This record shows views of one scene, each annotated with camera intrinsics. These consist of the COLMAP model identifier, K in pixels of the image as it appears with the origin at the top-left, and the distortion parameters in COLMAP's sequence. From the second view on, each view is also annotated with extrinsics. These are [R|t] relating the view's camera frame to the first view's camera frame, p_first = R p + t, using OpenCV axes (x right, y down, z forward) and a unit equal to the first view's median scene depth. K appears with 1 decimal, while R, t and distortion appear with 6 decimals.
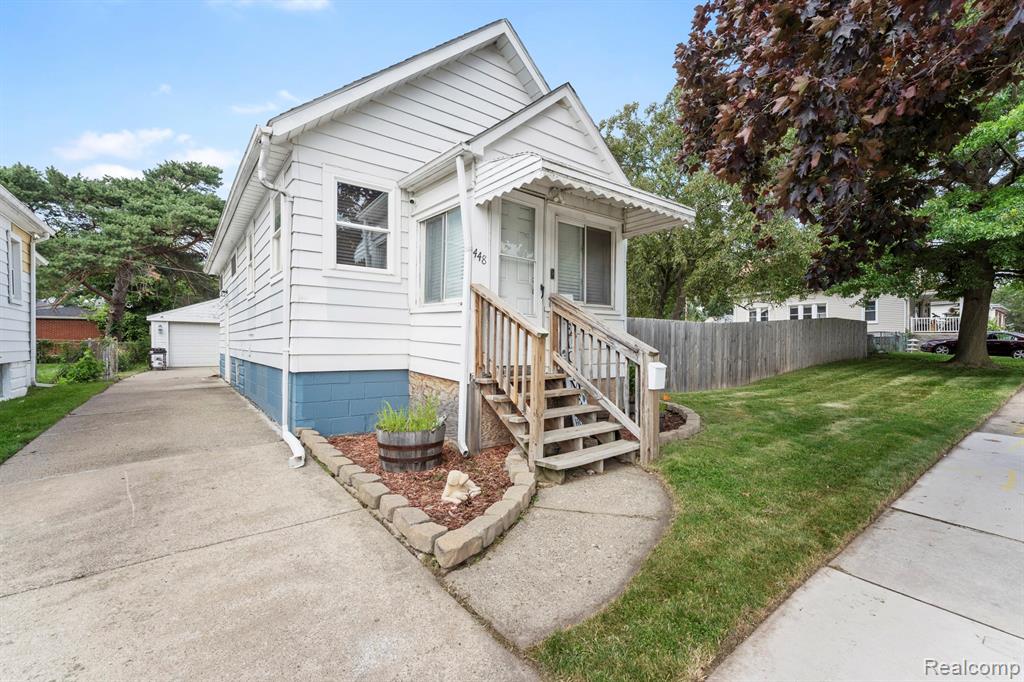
lens RADIAL K [[423.8, 0, 511.3], [0, 423.8, 345.5], [0, 0, 1]] dist [-0.001213, -0.000128]
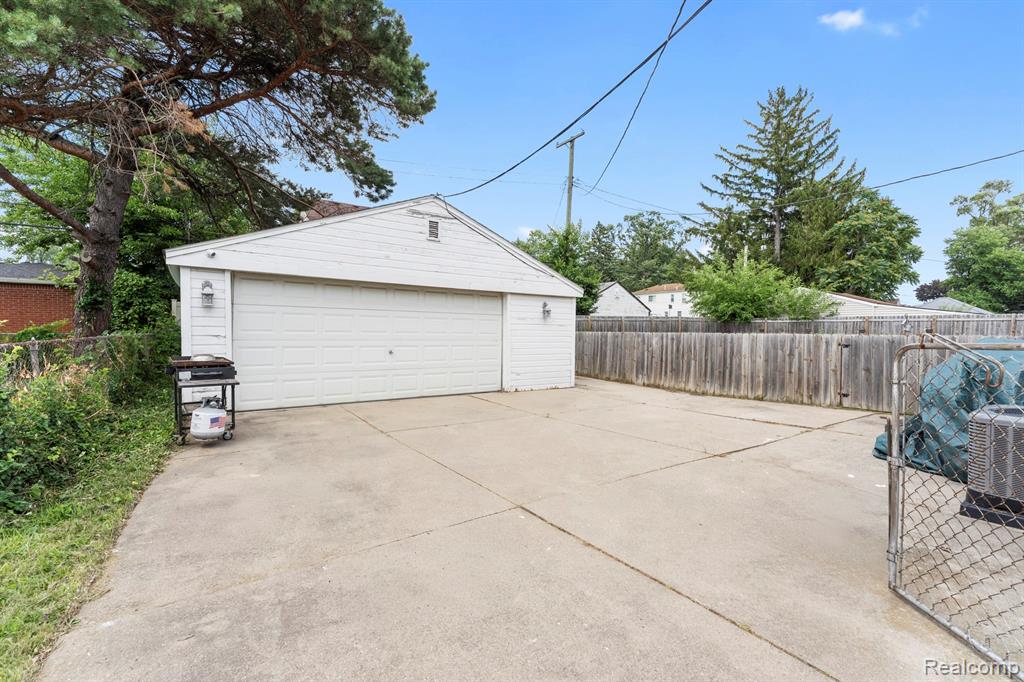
lens RADIAL K [[447.5, 0, 511.4], [0, 447.5, 337.4], [0, 0, 1]] dist [0.001167, 0.000105]
pose [[0.998422, 0.006723, -0.055752, -0.599917], [-0.006023, 0.999901, 0.012720, -0.012763], [0.055832, -0.012364, 0.998364, 0.697241]]
